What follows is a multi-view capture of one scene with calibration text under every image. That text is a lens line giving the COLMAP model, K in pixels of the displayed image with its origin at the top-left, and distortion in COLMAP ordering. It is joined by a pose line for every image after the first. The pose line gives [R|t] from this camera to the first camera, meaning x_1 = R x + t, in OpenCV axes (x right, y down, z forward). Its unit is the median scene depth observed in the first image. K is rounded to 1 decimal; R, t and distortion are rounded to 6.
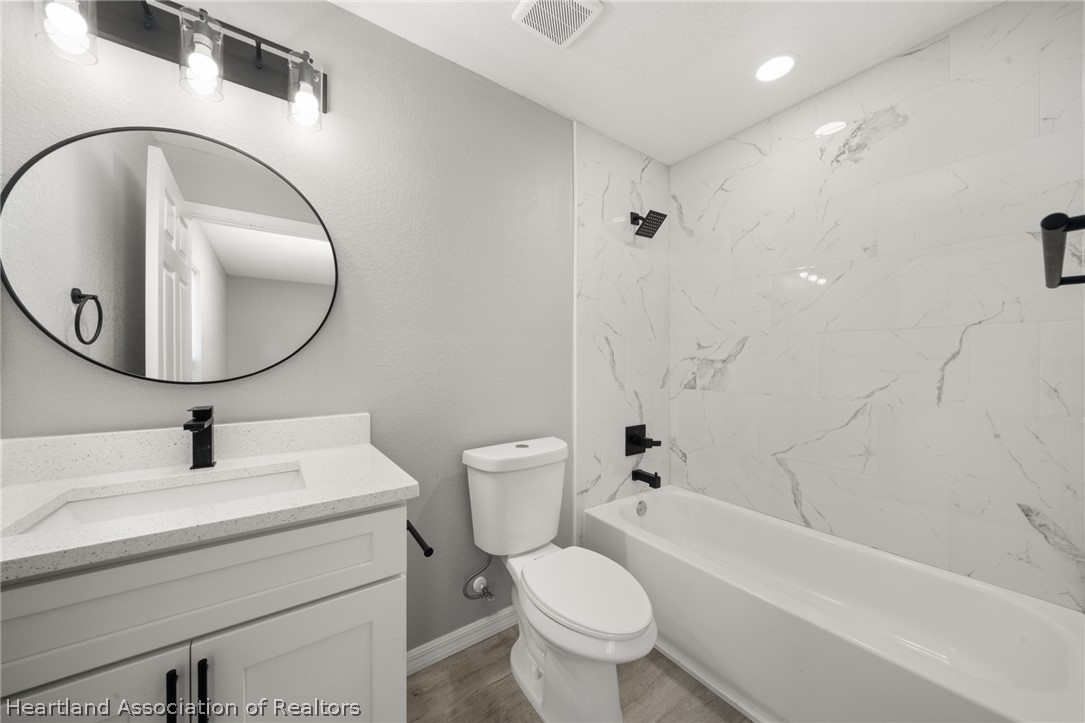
lens RADIAL K [[370.1, 0, 541.8], [0, 370.1, 362.0], [0, 0, 1]] dist [-0.006982, -0.000210]
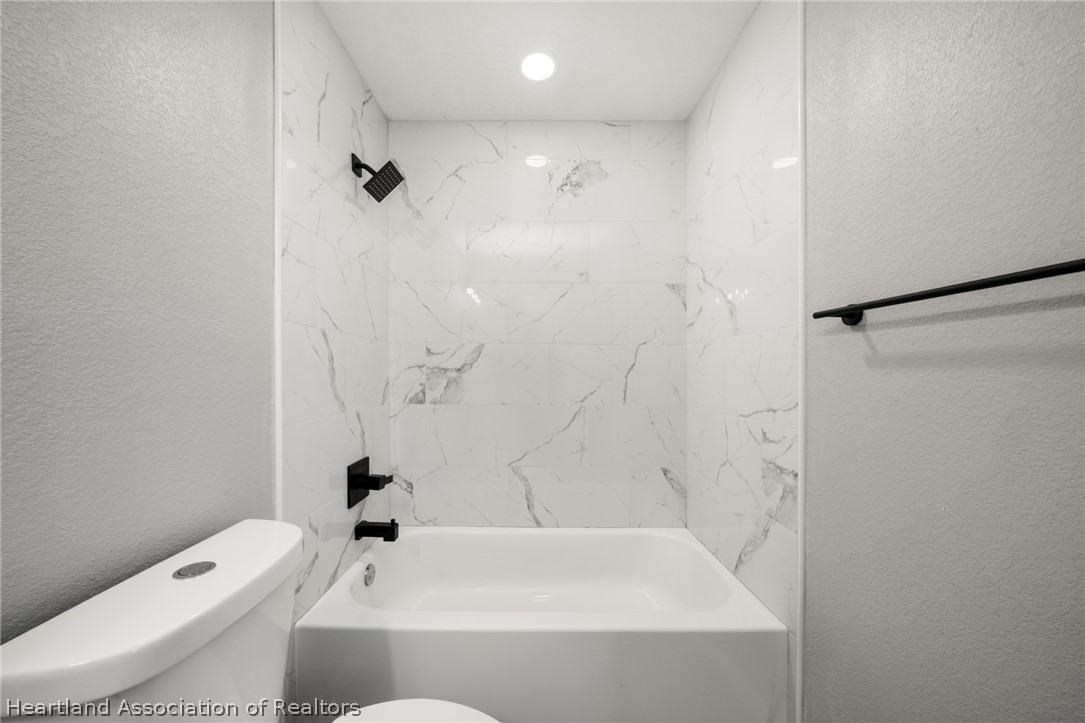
lens RADIAL K [[370.1, 0, 533.2], [0, 370.1, 374.2], [0, 0, 1]] dist [-0.006982, -0.000210]
pose [[0.589080, -0.006034, 0.808052, -0.125038], [-0.001813, 0.999960, 0.008789, -0.000253], [-0.808073, -0.006643, 0.589045, 0.339285]]
